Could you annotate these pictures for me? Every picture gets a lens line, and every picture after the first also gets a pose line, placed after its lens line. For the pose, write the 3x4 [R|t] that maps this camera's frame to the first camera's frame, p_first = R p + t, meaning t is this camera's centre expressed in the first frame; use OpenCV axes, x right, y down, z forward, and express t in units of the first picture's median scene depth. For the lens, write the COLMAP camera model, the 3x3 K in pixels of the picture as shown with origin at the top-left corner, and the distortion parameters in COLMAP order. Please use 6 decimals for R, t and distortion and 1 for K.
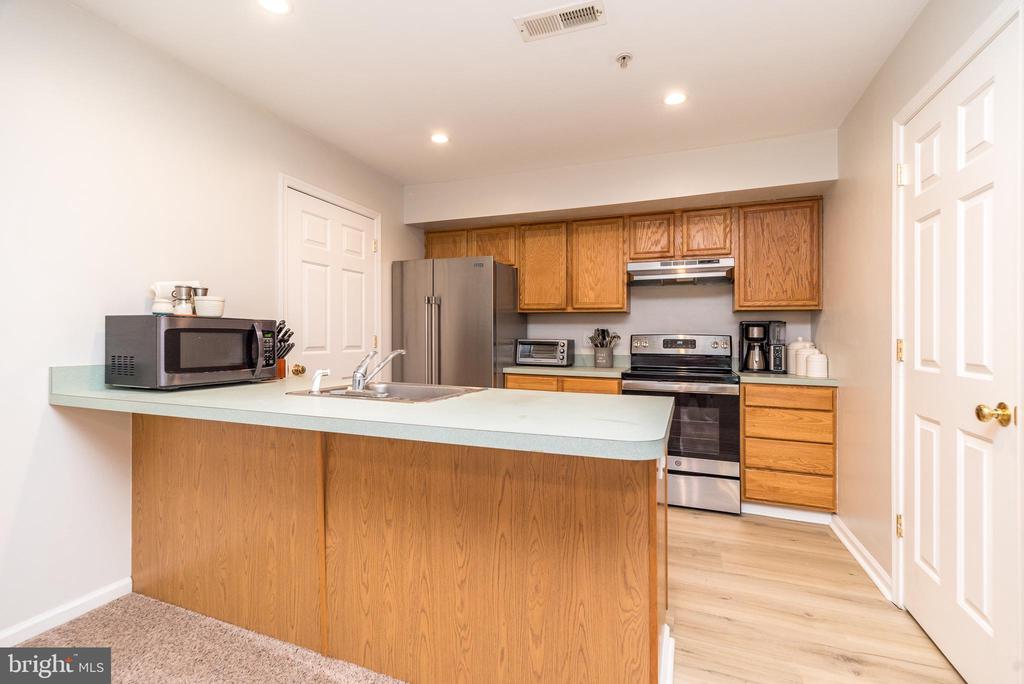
lens RADIAL K [[449.1, 0, 523.5], [0, 449.1, 349.4], [0, 0, 1]] dist [0.002293, 0.000273]
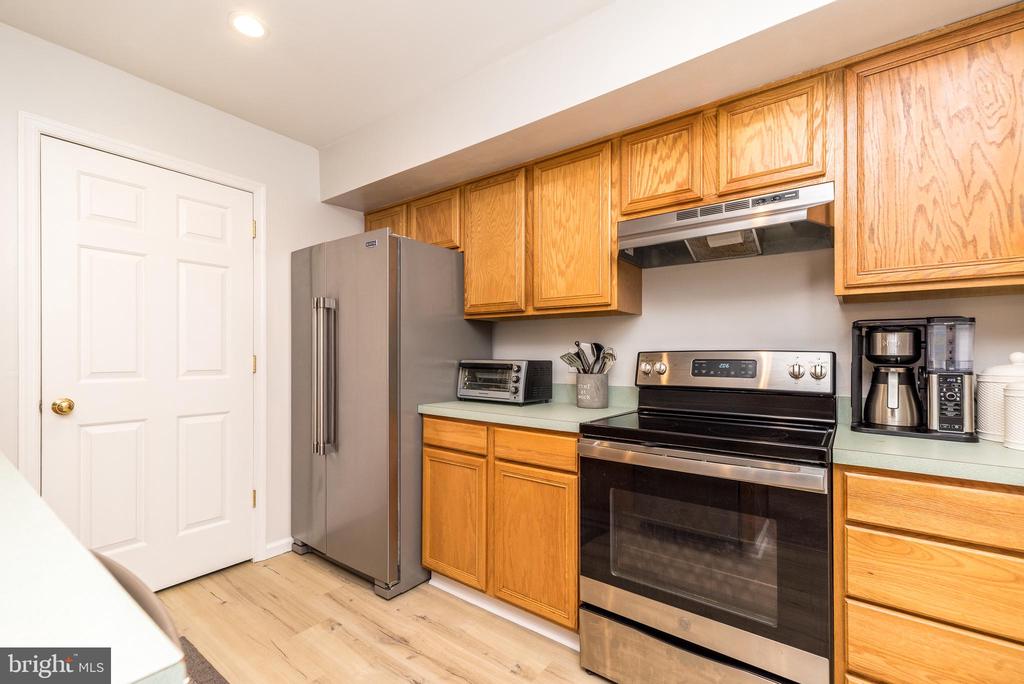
lens RADIAL K [[451.6, 0, 509.4], [0, 451.6, 368.1], [0, 0, 1]] dist [0.002480, -0.000051]
pose [[0.956825, 0.003353, -0.290645, 0.291940], [-0.004885, 0.999978, -0.004548, -0.009998], [0.290623, 0.005772, 0.956820, 0.470969]]
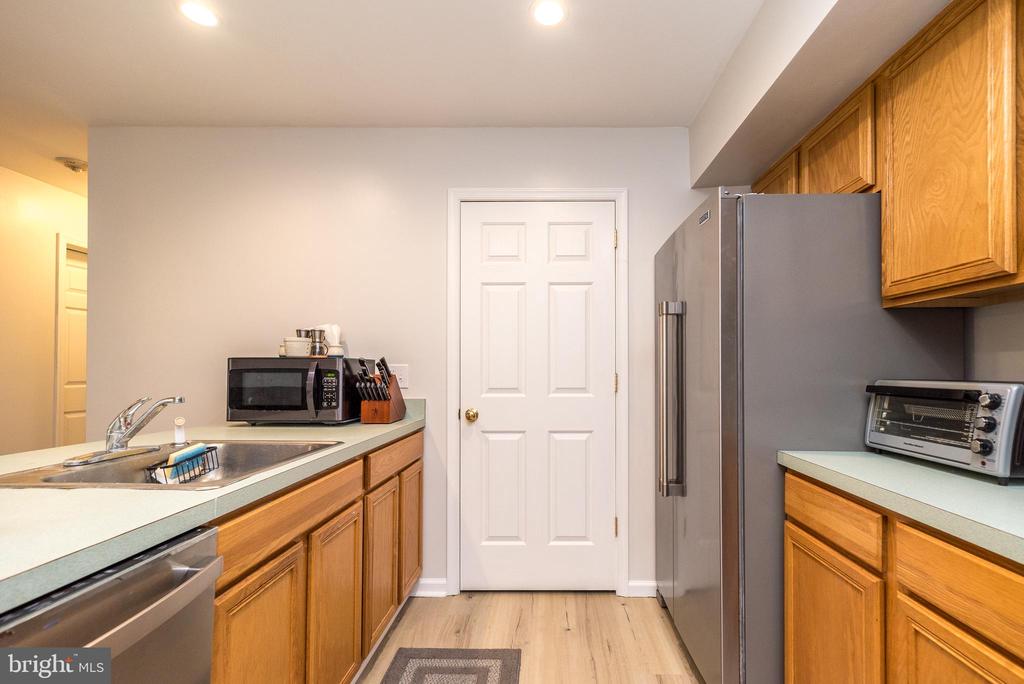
lens RADIAL K [[460.6, 0, 536.7], [0, 460.6, 372.0], [0, 0, 1]] dist [0.000002, -0.000203]
pose [[0.330884, -0.007007, -0.943645, 0.303660], [-0.021902, 0.999646, -0.015103, -0.021276], [0.943417, 0.025665, 0.330614, 0.729014]]
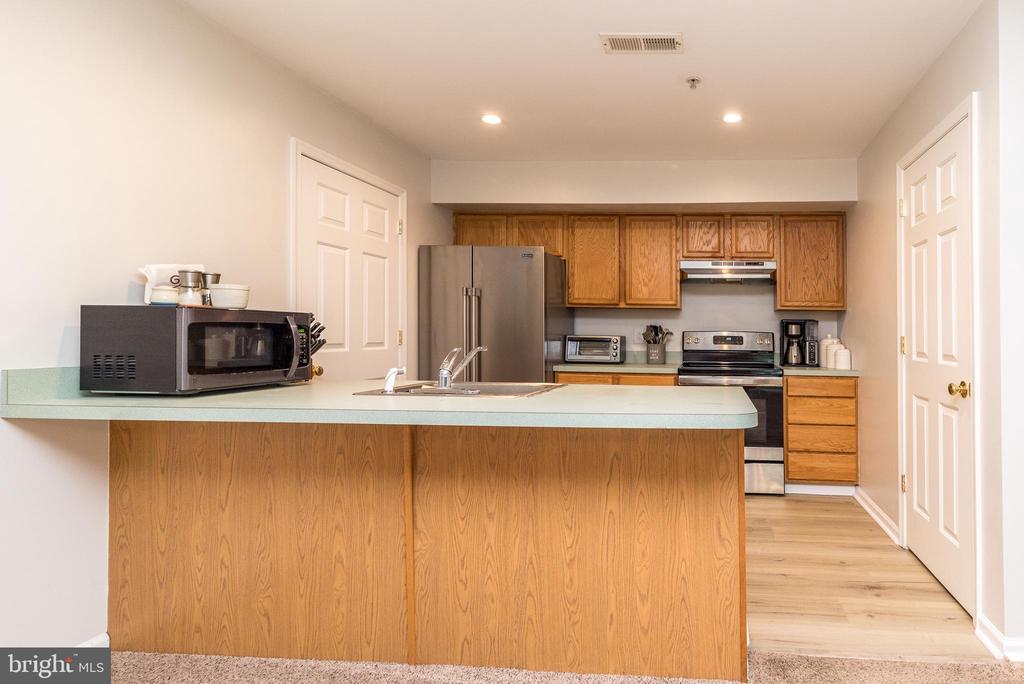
lens RADIAL K [[506.7, 0, 696.6], [0, 506.7, 340.8], [0, 0, 1]] dist [-0.000615, -0.000200]
pose [[0.951125, -0.000460, 0.308807, -0.097391], [0.003985, 0.999934, -0.010786, 0.001546], [-0.308781, 0.011489, 0.951064, -0.111030]]
